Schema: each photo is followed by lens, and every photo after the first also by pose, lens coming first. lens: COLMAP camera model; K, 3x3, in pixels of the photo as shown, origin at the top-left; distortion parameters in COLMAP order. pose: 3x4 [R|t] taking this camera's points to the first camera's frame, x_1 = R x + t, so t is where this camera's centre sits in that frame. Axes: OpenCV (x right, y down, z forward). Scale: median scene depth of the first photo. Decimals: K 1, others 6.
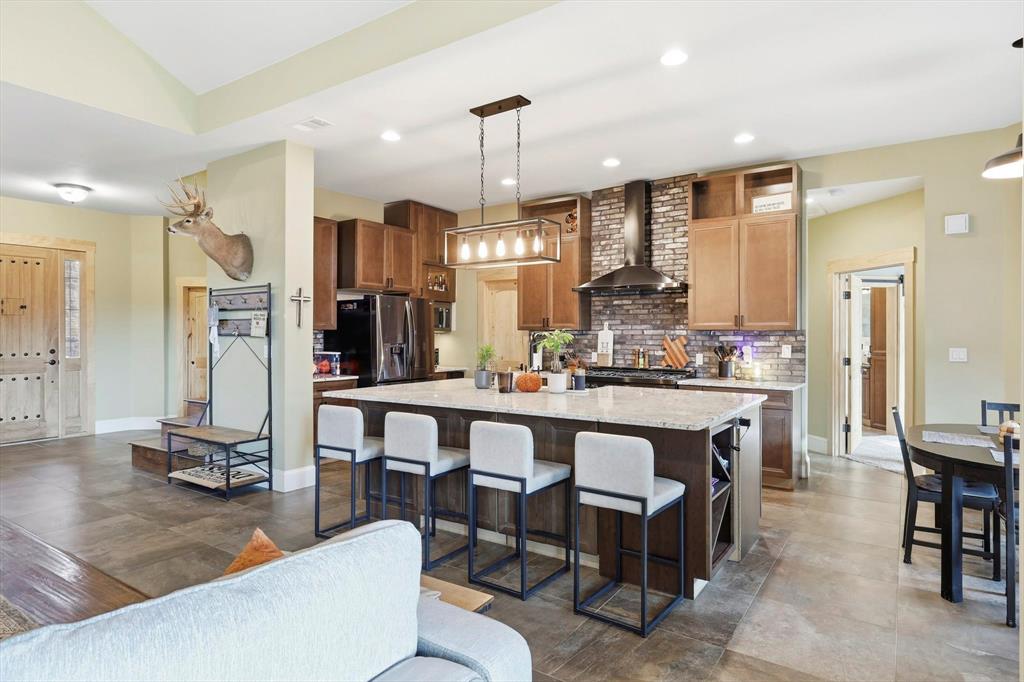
lens RADIAL K [[589.9, 0, 510.3], [0, 589.9, 338.8], [0, 0, 1]] dist [0.009911, 0.000820]
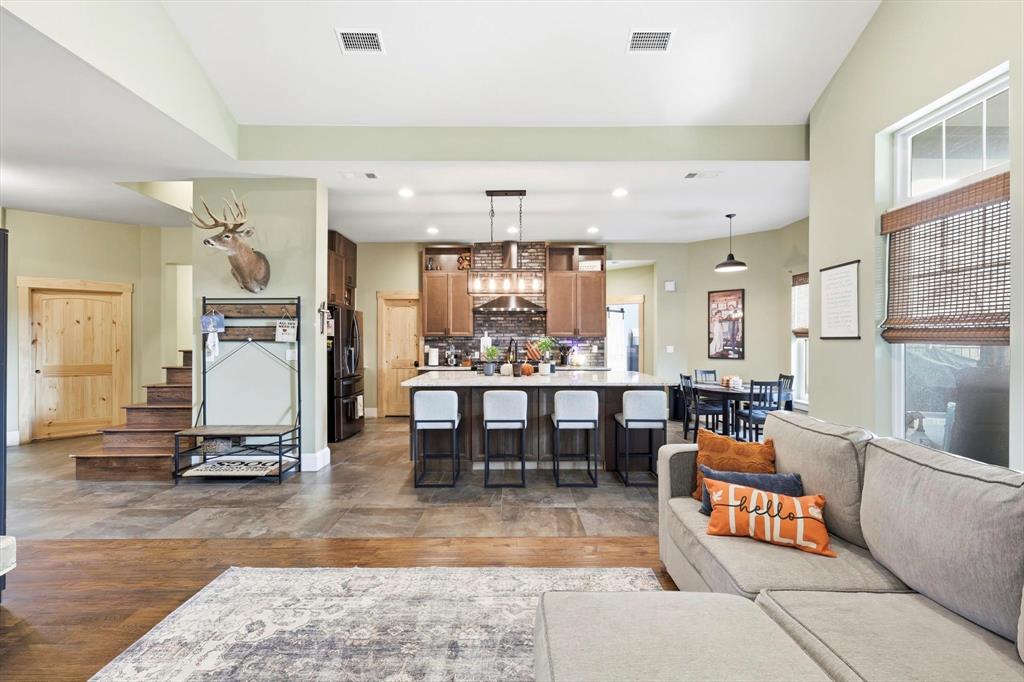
lens RADIAL K [[463.0, 0, 511.7], [0, 463.0, 343.0], [0, 0, 1]] dist [0.000887, -0.000408]
pose [[0.816465, -0.005394, 0.577369, -0.589349], [0.005723, 0.999983, 0.001249, 0.000023], [-0.577366, 0.002284, 0.816482, -0.001388]]
